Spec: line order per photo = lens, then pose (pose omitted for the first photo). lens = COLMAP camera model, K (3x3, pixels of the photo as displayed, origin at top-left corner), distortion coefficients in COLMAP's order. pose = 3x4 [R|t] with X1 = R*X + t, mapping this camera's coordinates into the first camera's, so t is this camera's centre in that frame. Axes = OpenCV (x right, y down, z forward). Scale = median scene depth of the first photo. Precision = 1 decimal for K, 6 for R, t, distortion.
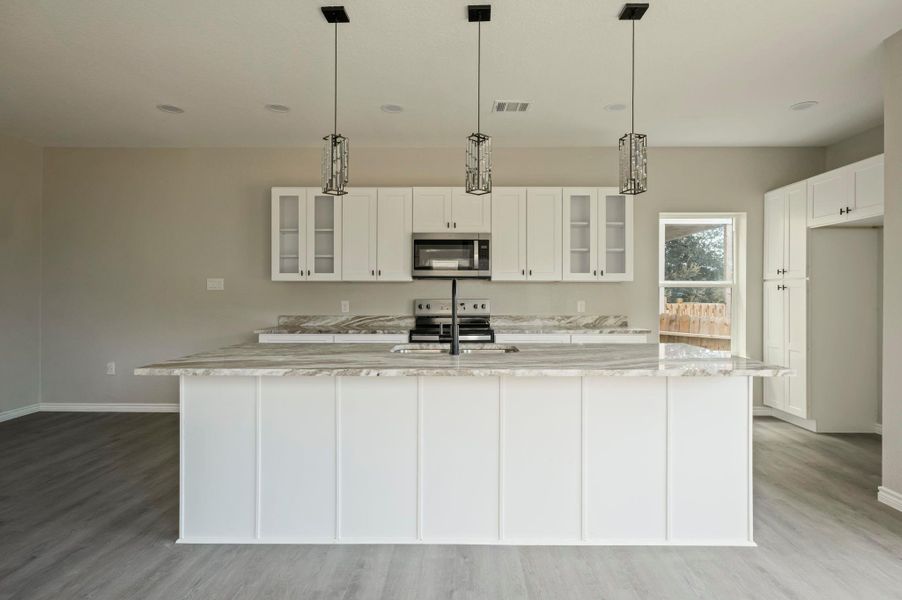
lens RADIAL K [[477.1, 0, 451.3], [0, 477.1, 293.1], [0, 0, 1]] dist [-0.001714, -0.001673]
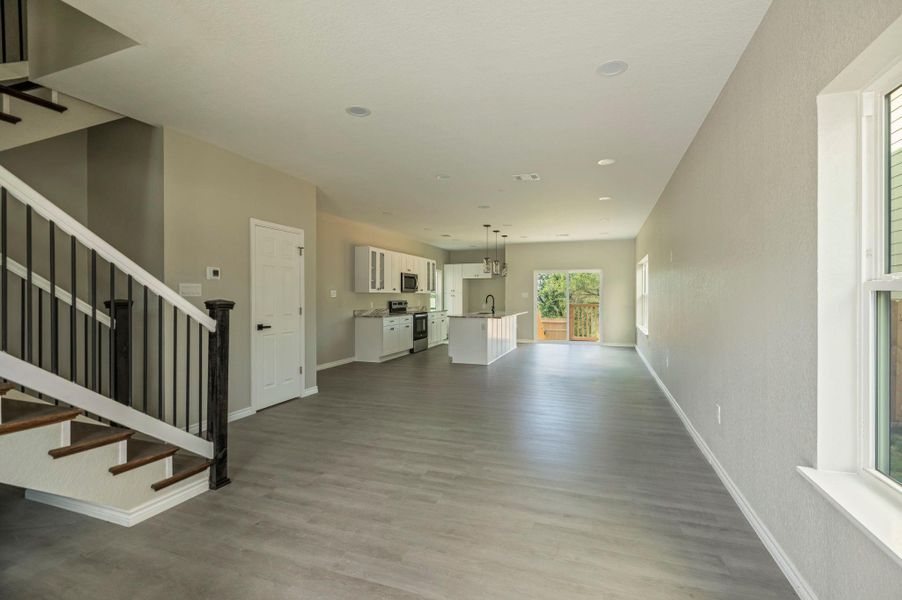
lens RADIAL K [[414.2, 0, 450.2], [0, 414.2, 298.0], [0, 0, 1]] dist [0.001318, -0.000041]
pose [[0.346889, -0.004876, 0.937893, -1.897104], [0.004971, 0.999982, 0.003361, -0.006968], [-0.937893, 0.003496, 0.346907, 0.066900]]
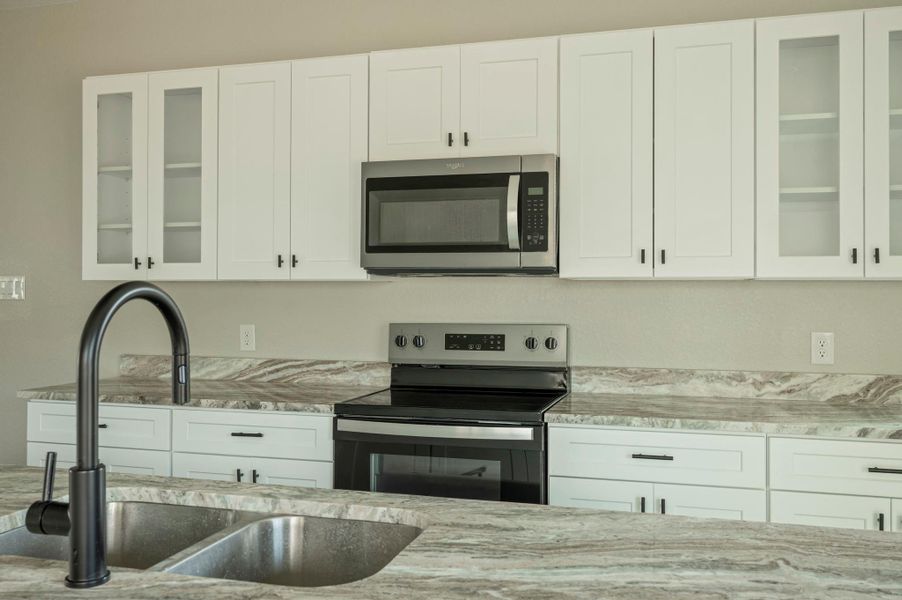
lens RADIAL K [[783.4, 0, 463.8], [0, 783.4, 284.8], [0, 0, 1]] dist [0.003947, -0.000480]
pose [[0.962890, -0.001881, -0.269886, 0.180614], [-0.000654, 0.999957, -0.009302, -0.015097], [0.269892, 0.009133, 0.962847, 0.371277]]
